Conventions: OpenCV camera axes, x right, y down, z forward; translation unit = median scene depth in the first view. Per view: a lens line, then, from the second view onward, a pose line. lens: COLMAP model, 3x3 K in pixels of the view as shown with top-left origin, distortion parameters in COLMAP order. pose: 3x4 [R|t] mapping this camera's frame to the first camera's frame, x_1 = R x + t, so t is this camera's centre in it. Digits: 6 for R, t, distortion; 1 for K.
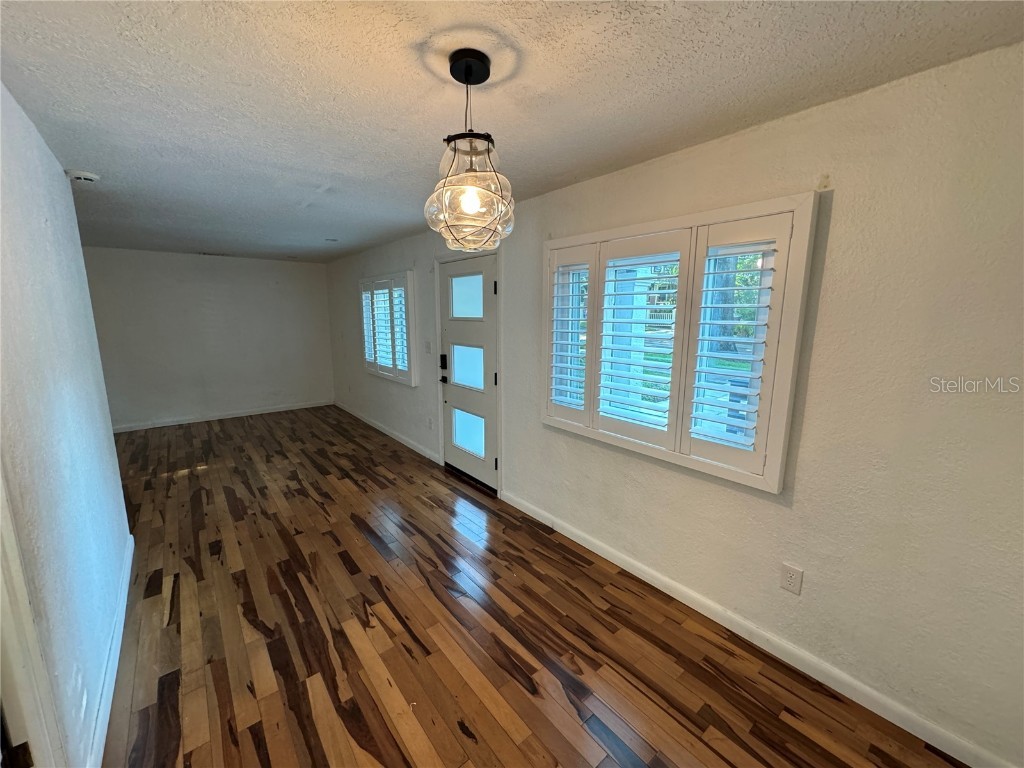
lens RADIAL K [[405.9, 0, 510.9], [0, 405.9, 384.4], [0, 0, 1]] dist [-0.001105, -0.000047]
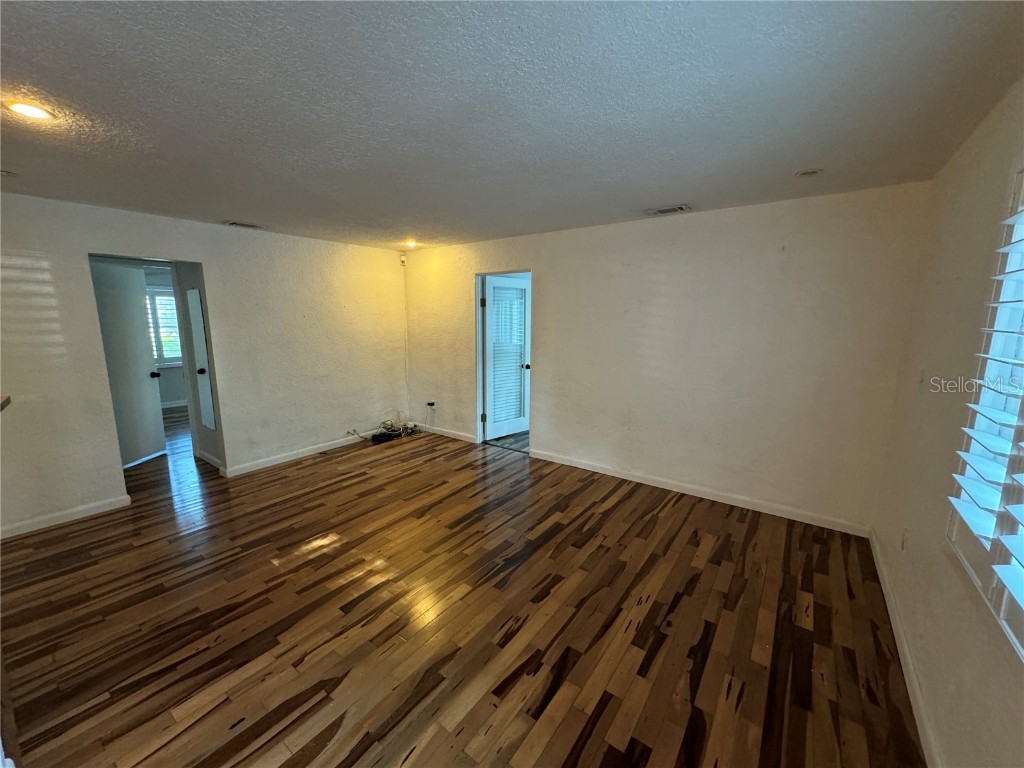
lens RADIAL K [[405.9, 0, 509.7], [0, 405.9, 382.3], [0, 0, 1]] dist [-0.001105, -0.000047]
pose [[0.245858, 0.152690, -0.957204, -0.297318], [-0.165959, 0.979564, 0.113630, -0.164362], [0.954993, 0.130920, 0.266174, 0.970854]]
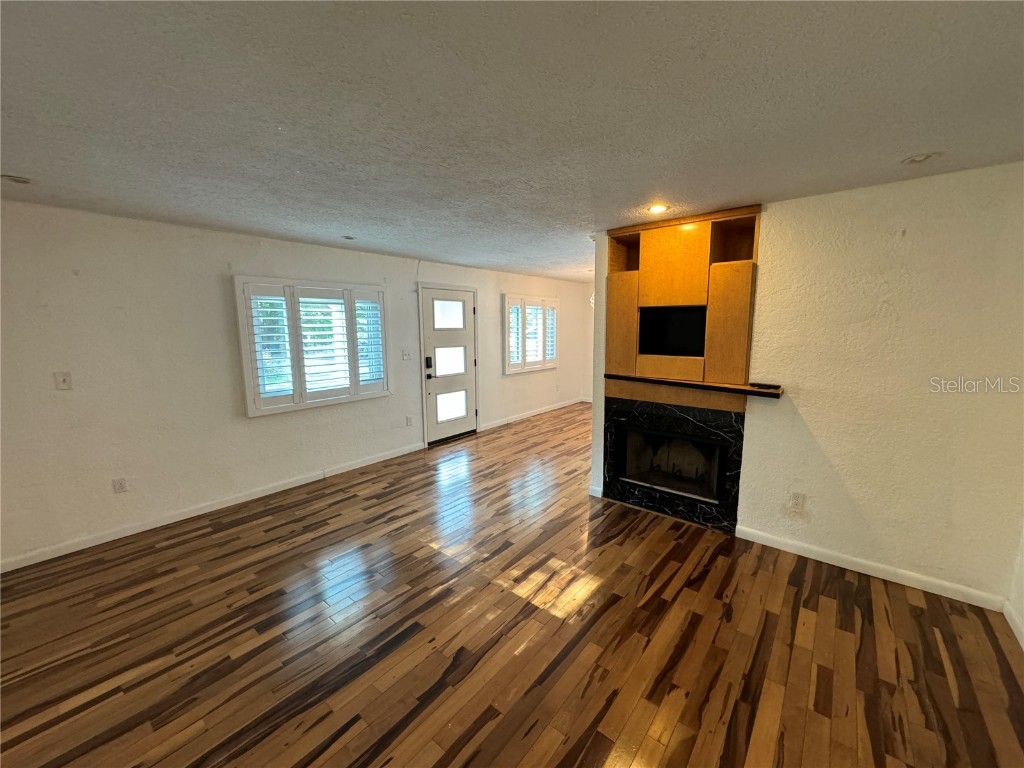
lens RADIAL K [[405.9, 0, 515.0], [0, 405.9, 388.0], [0, 0, 1]] dist [-0.001105, -0.000047]
pose [[-0.203814, -0.153242, 0.966942, -1.541658], [0.172059, 0.966694, 0.189470, -0.181593], [-0.963772, 0.204988, -0.170658, 1.005387]]
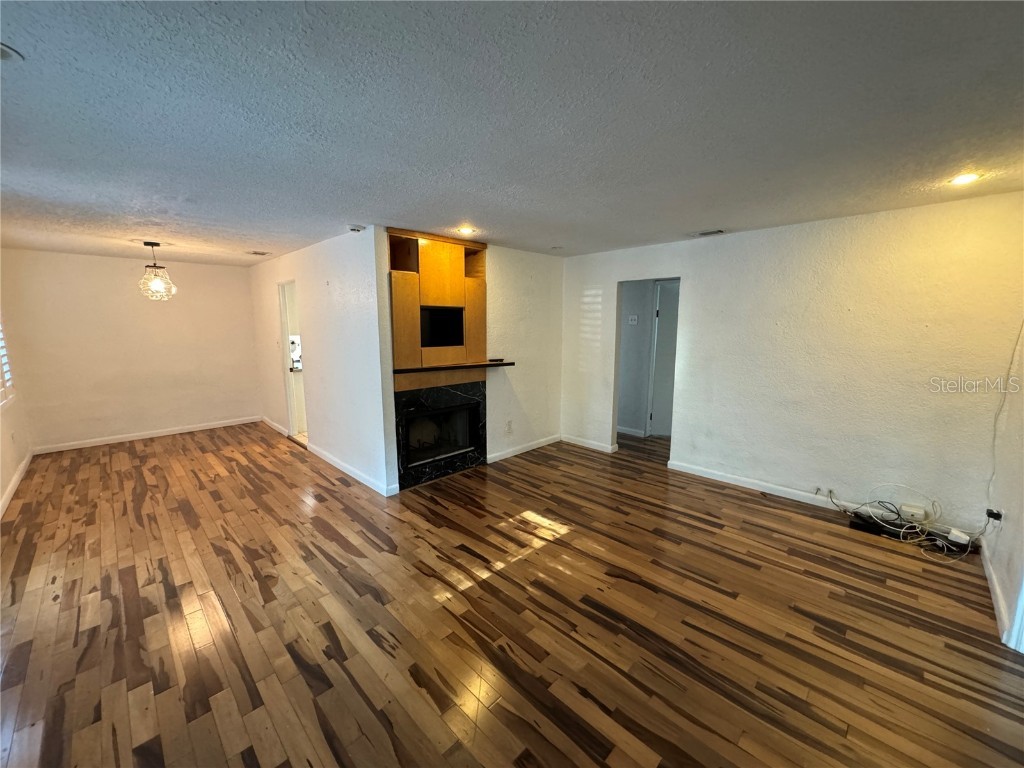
lens RADIAL K [[405.9, 0, 512.3], [0, 405.9, 382.9], [0, 0, 1]] dist [-0.001105, -0.000047]
pose [[-0.994550, 0.011816, -0.103588, -0.864437], [-0.021342, 0.949446, 0.313206, -0.270945], [0.102052, 0.313709, -0.944019, 1.557892]]
